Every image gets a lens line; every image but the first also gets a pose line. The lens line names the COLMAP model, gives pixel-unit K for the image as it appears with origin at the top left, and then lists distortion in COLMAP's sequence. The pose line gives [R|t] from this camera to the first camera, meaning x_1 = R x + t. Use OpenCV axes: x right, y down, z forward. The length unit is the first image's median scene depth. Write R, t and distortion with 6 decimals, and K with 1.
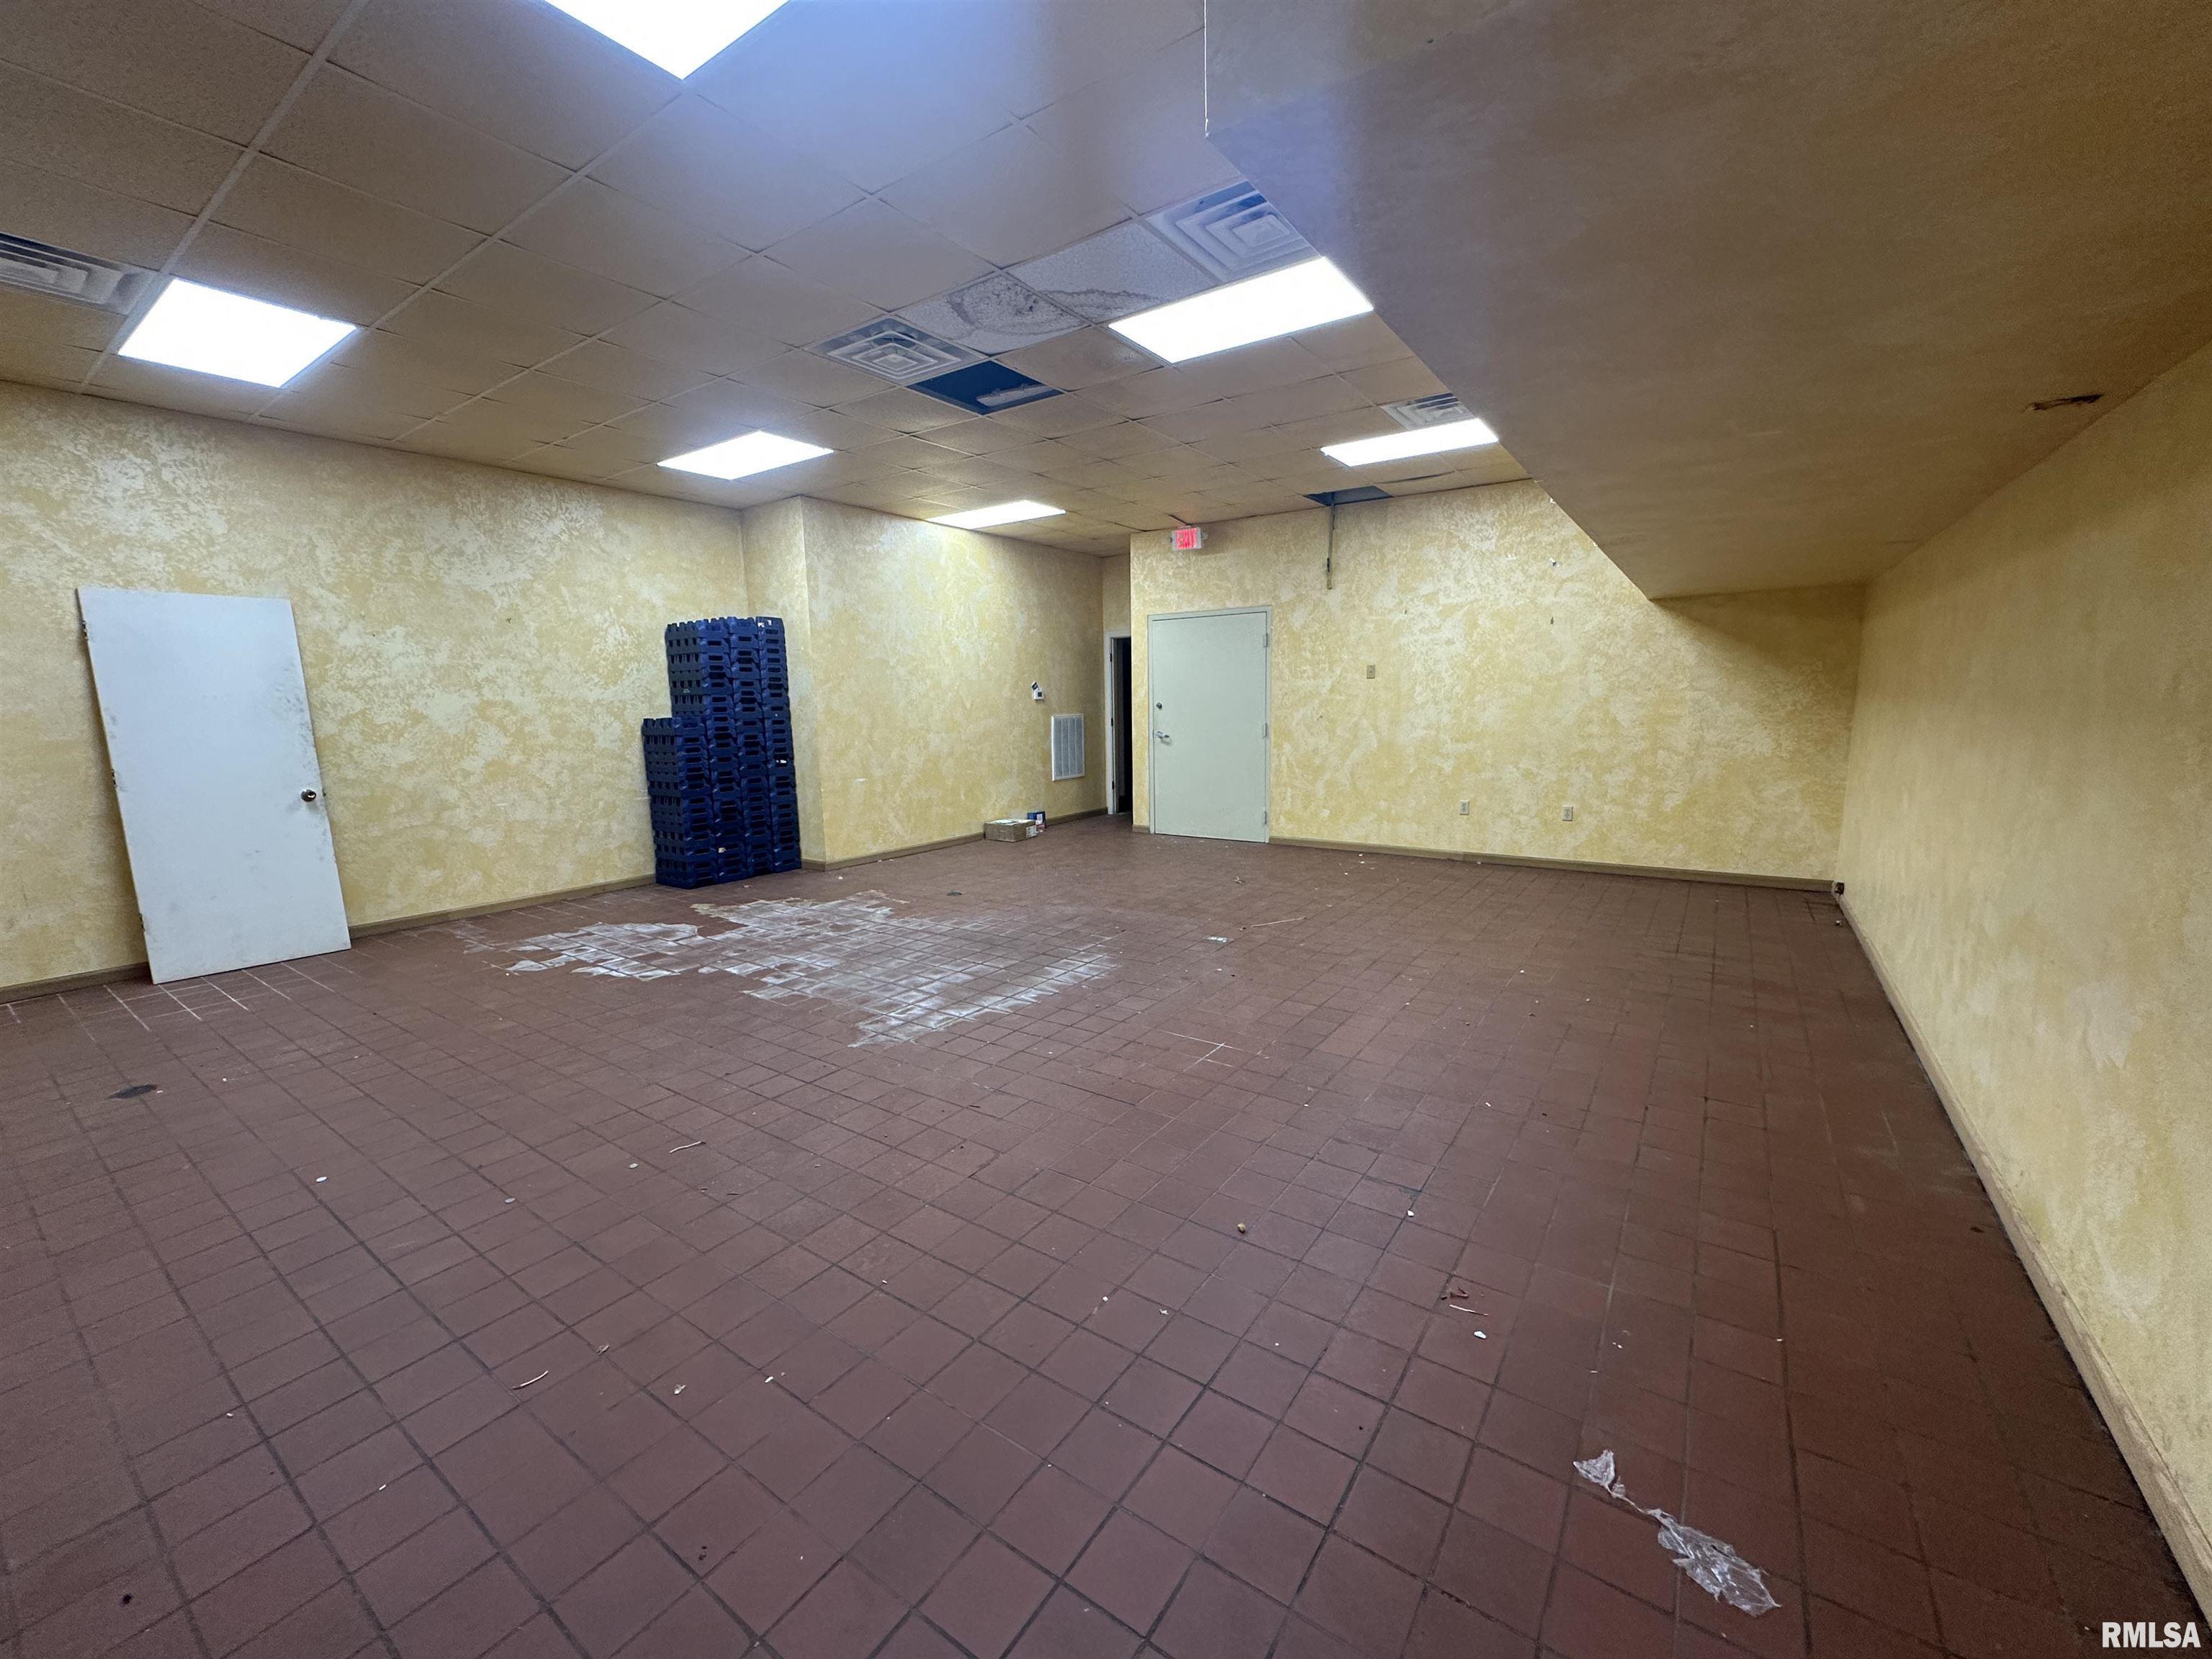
lens RADIAL K [[884.4, 0, 1103.1], [0, 884.4, 829.6], [0, 0, 1]] dist [-0.003628, 0.000830]
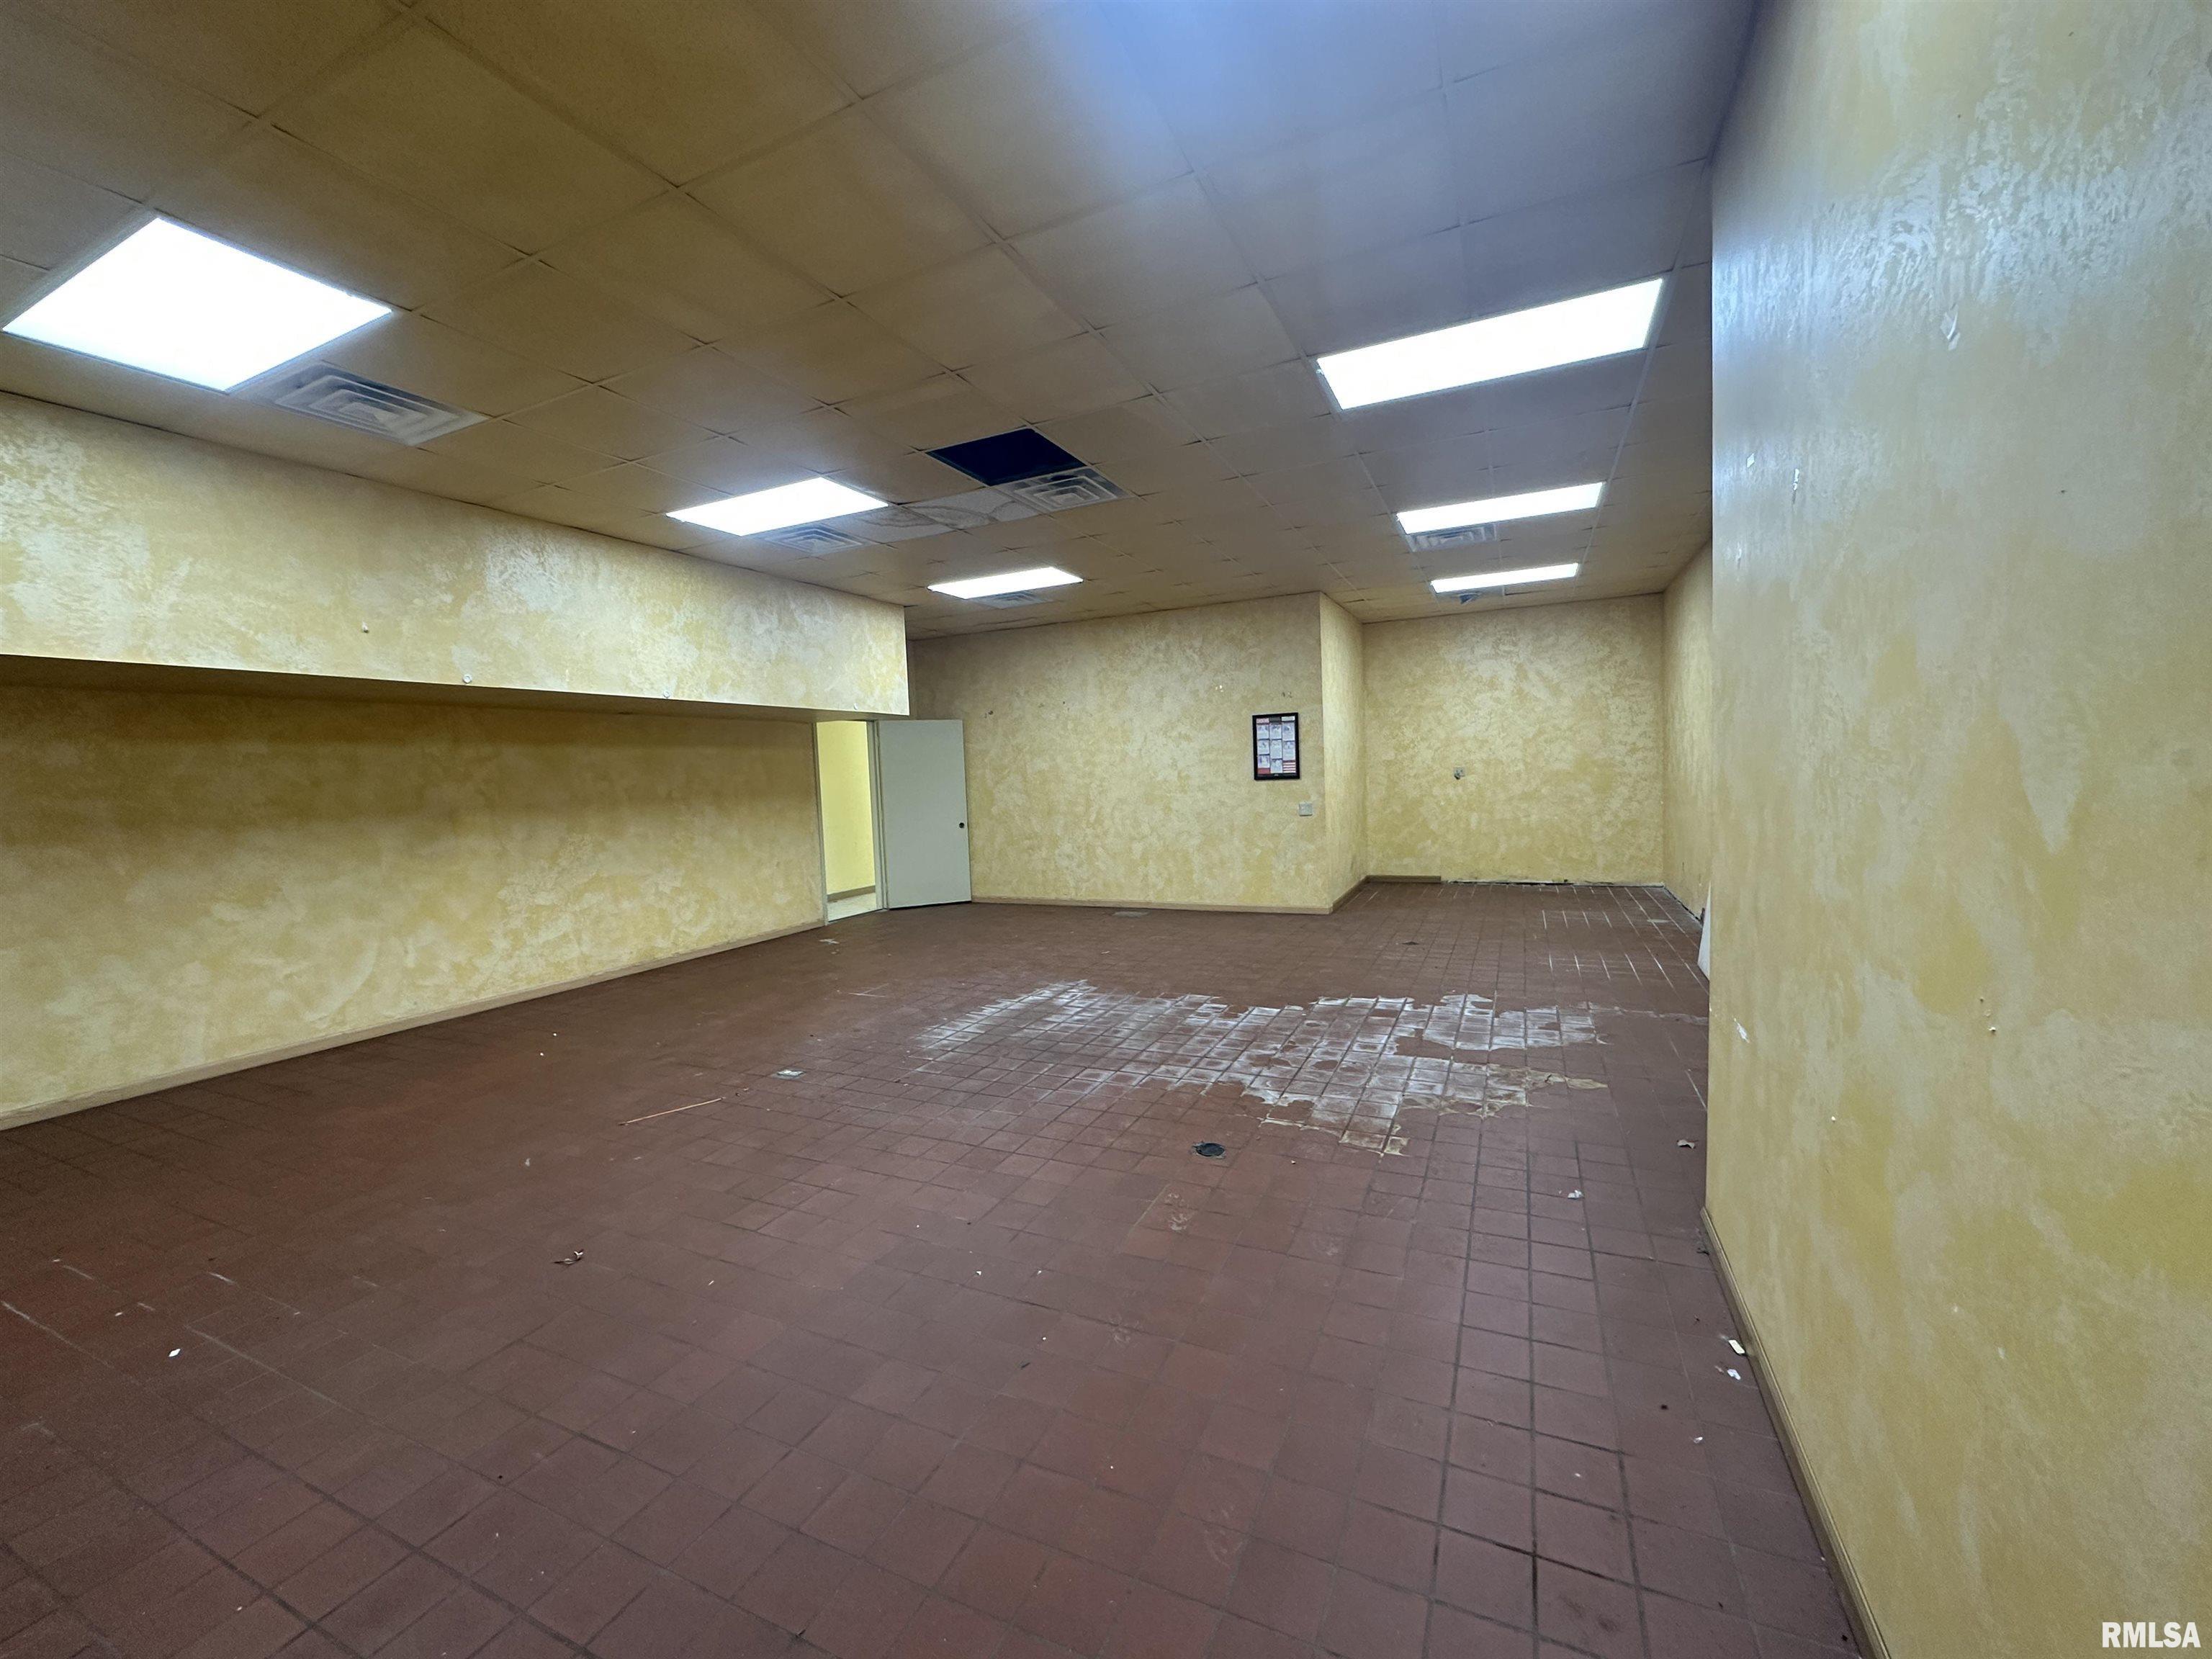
lens RADIAL K [[884.4, 0, 1104.3], [0, 884.4, 827.6], [0, 0, 1]] dist [-0.003628, 0.000830]
pose [[-0.983443, 0.069149, -0.167504, -0.039312], [0.032405, 0.976541, 0.212878, -0.258014], [0.178295, 0.203925, -0.962614, 1.677630]]
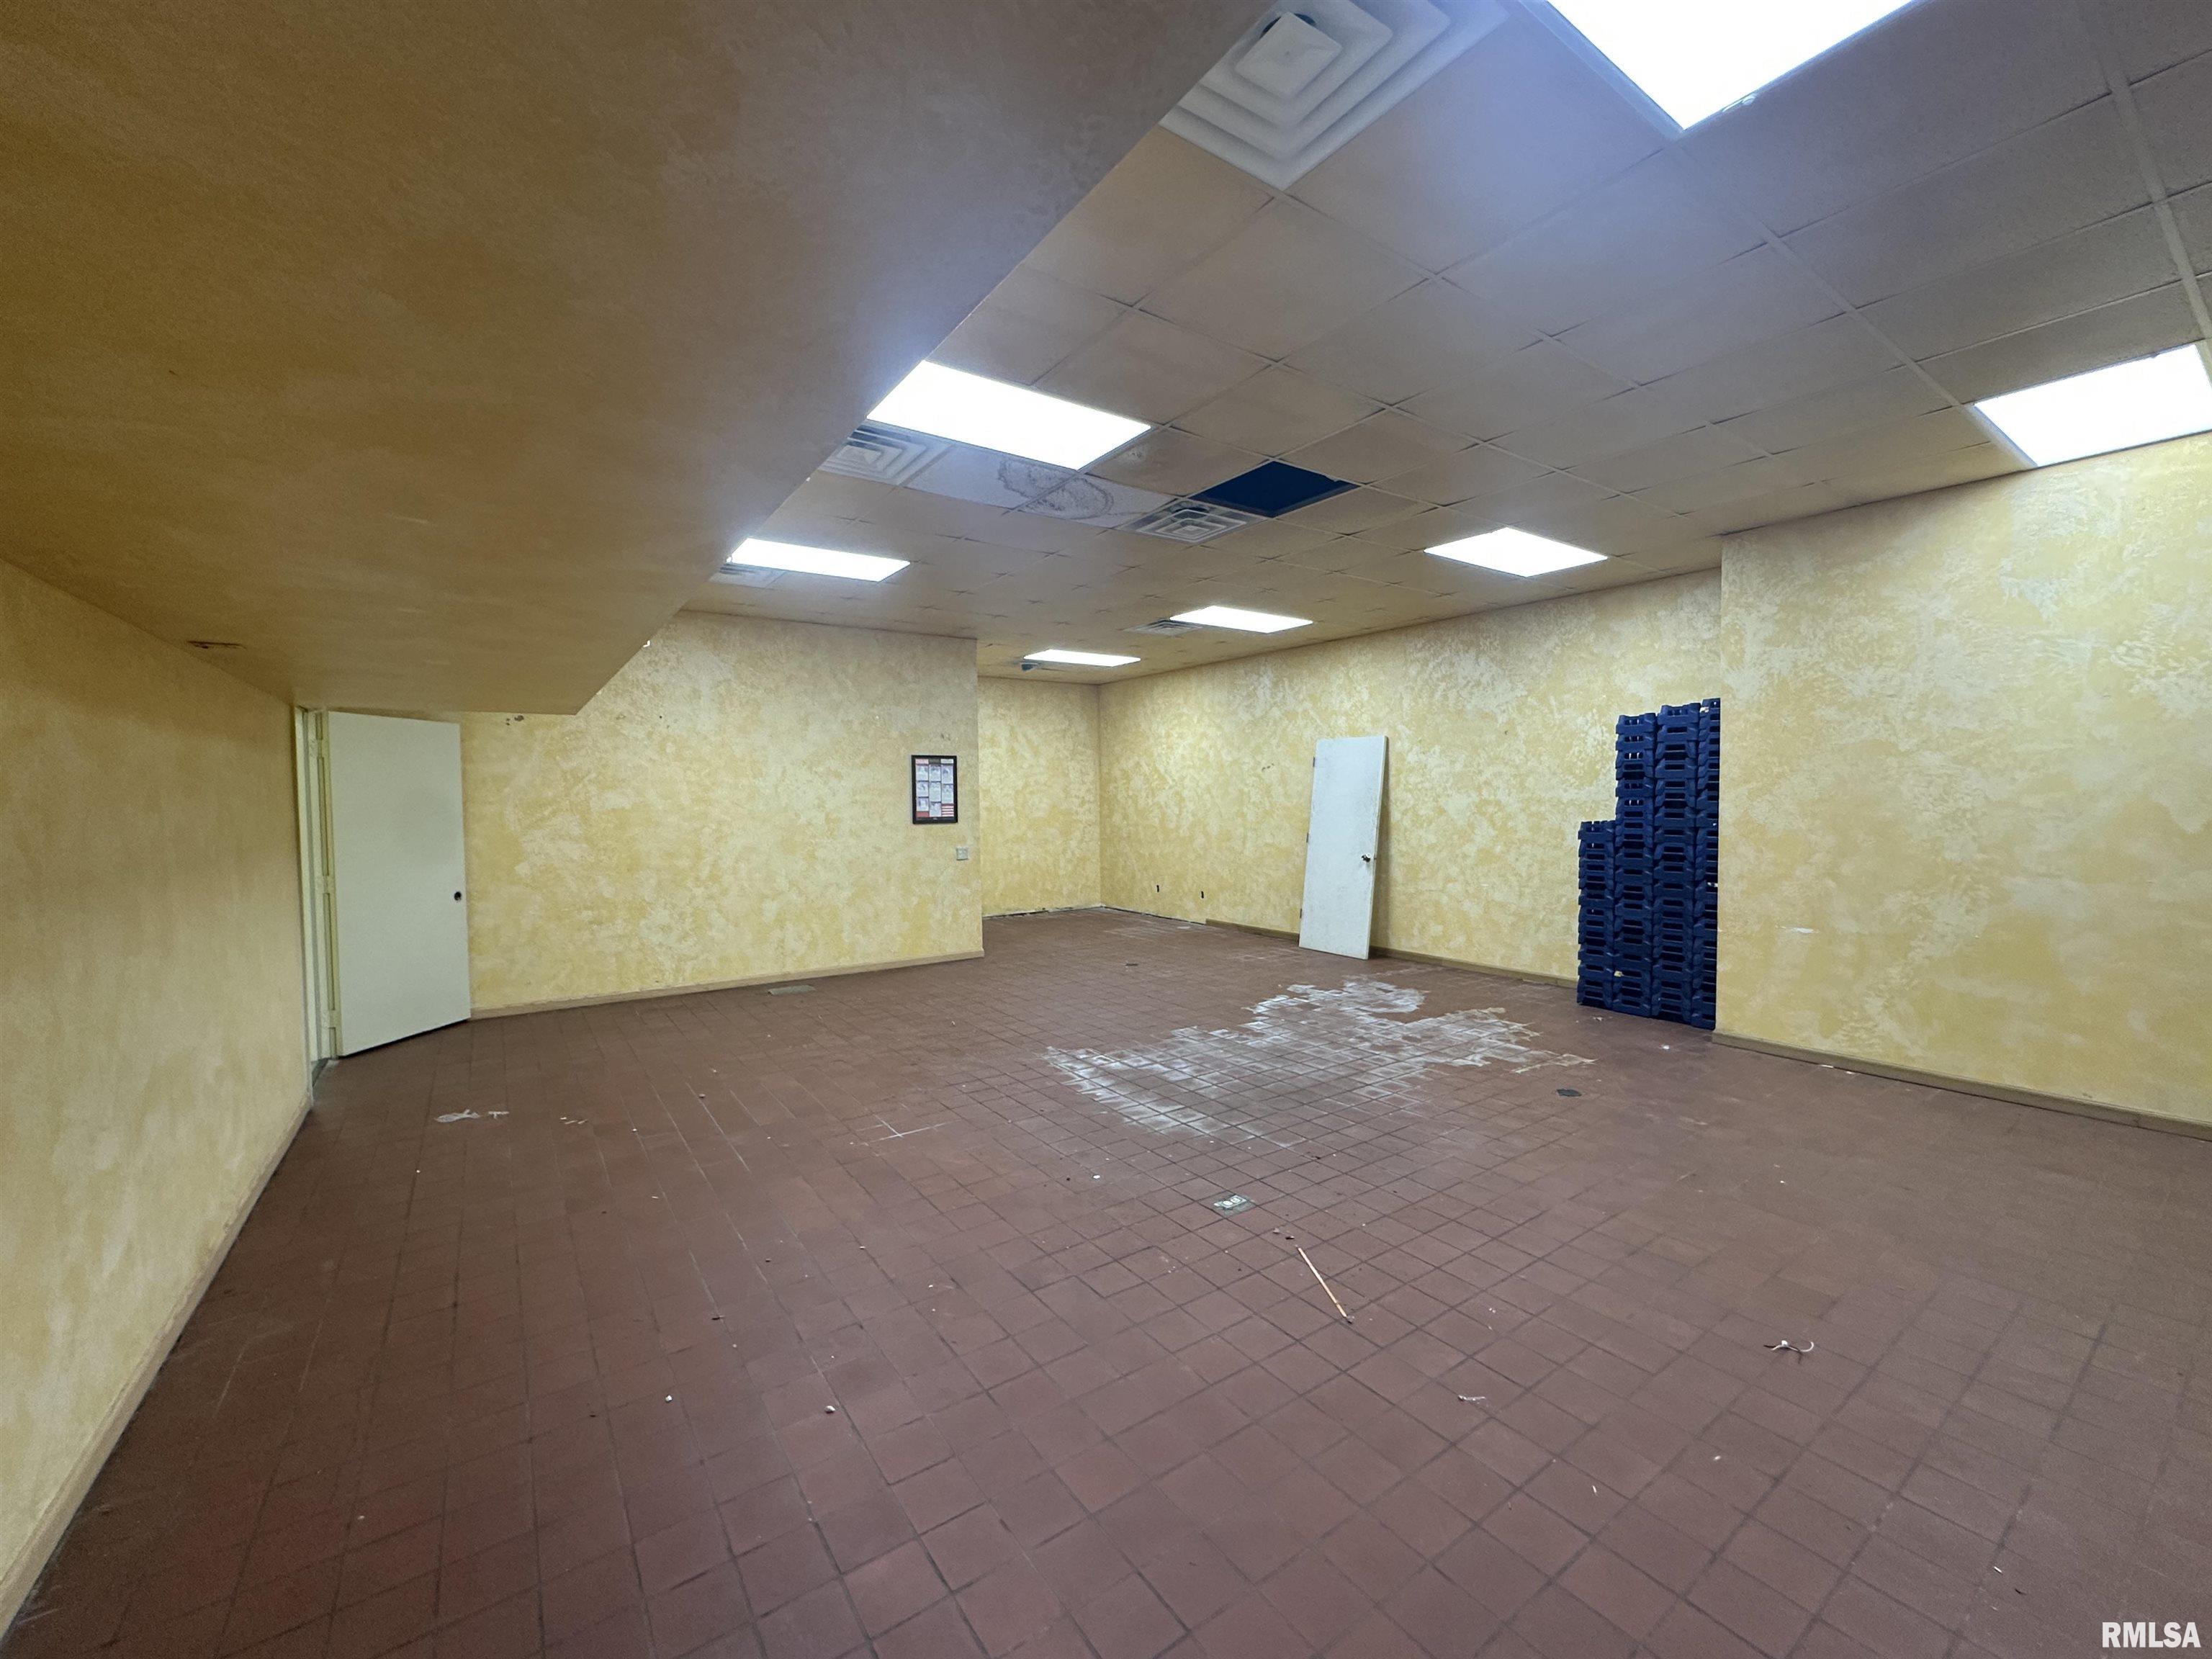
lens RADIAL K [[884.4, 0, 1105.5], [0, 884.4, 830.0], [0, 0, 1]] dist [-0.003628, 0.000830]
pose [[-0.340875, 0.060114, -0.938185, 0.687398], [-0.122005, 0.986685, 0.107550, -0.185989], [0.932158, 0.151124, -0.329002, 0.994124]]
